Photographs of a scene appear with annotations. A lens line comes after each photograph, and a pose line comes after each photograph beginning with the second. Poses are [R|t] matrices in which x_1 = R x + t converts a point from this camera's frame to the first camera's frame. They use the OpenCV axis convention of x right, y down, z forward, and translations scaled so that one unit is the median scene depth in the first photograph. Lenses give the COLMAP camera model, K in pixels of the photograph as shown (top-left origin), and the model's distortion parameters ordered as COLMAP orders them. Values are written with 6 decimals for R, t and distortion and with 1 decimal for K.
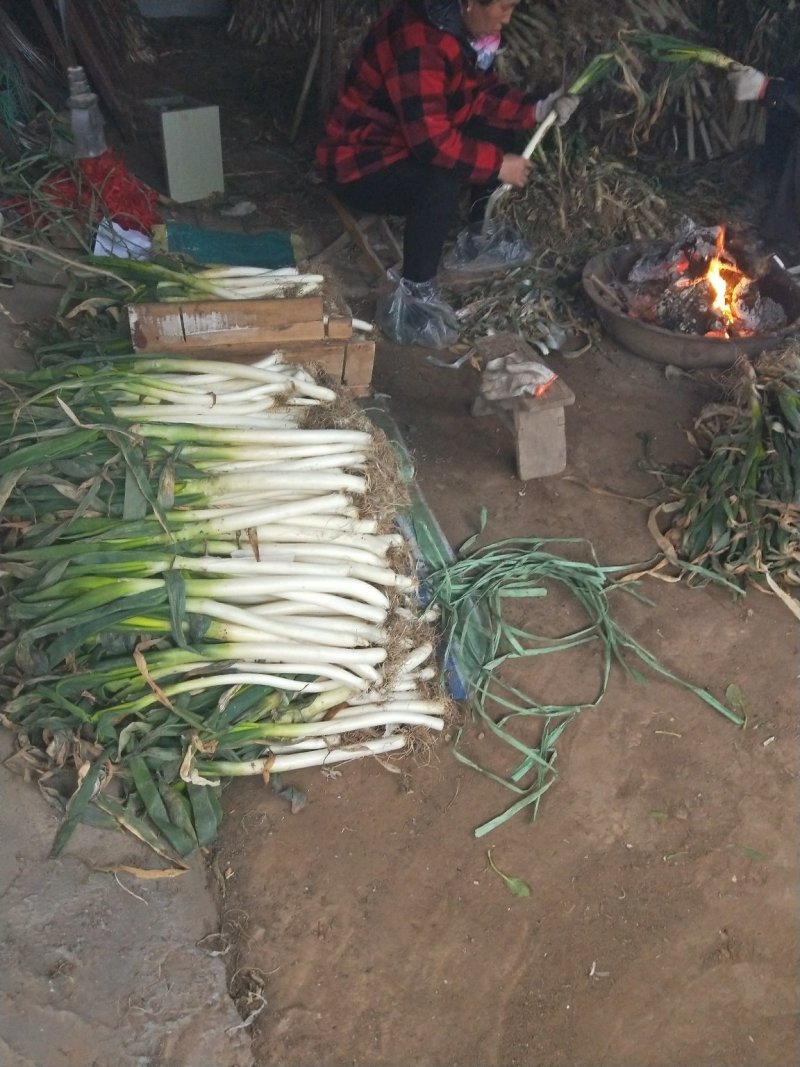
lens RADIAL K [[964.2, 0, 400.0], [0, 964.2, 533.5], [0, 0, 1]] dist [-0.009363, -0.011129]
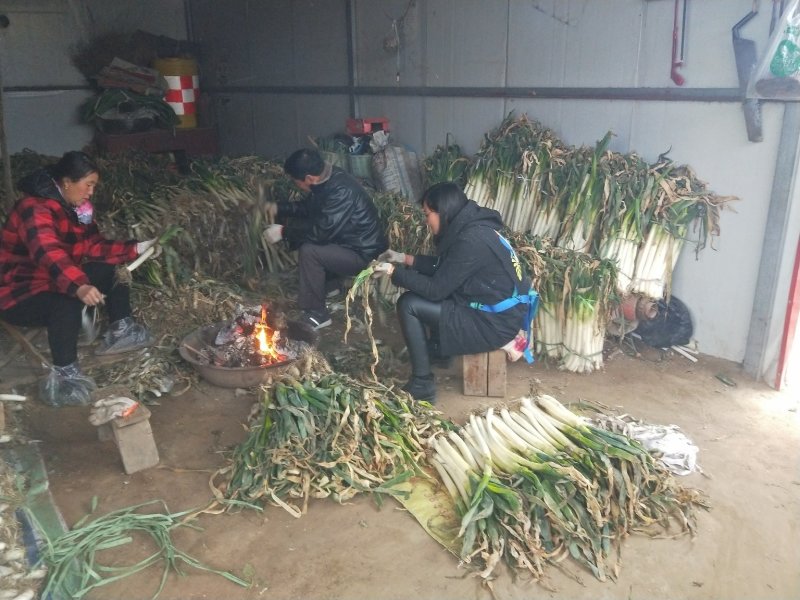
lens RADIAL K [[689.6, 0, 400.0], [0, 689.6, 300.0], [0, 0, 1]] dist [0.004958, 0.003724]
pose [[0.934047, -0.129300, 0.332923, 0.199654], [0.236663, 0.922208, -0.305814, 0.125309], [-0.267482, 0.364435, 0.891987, -0.185304]]
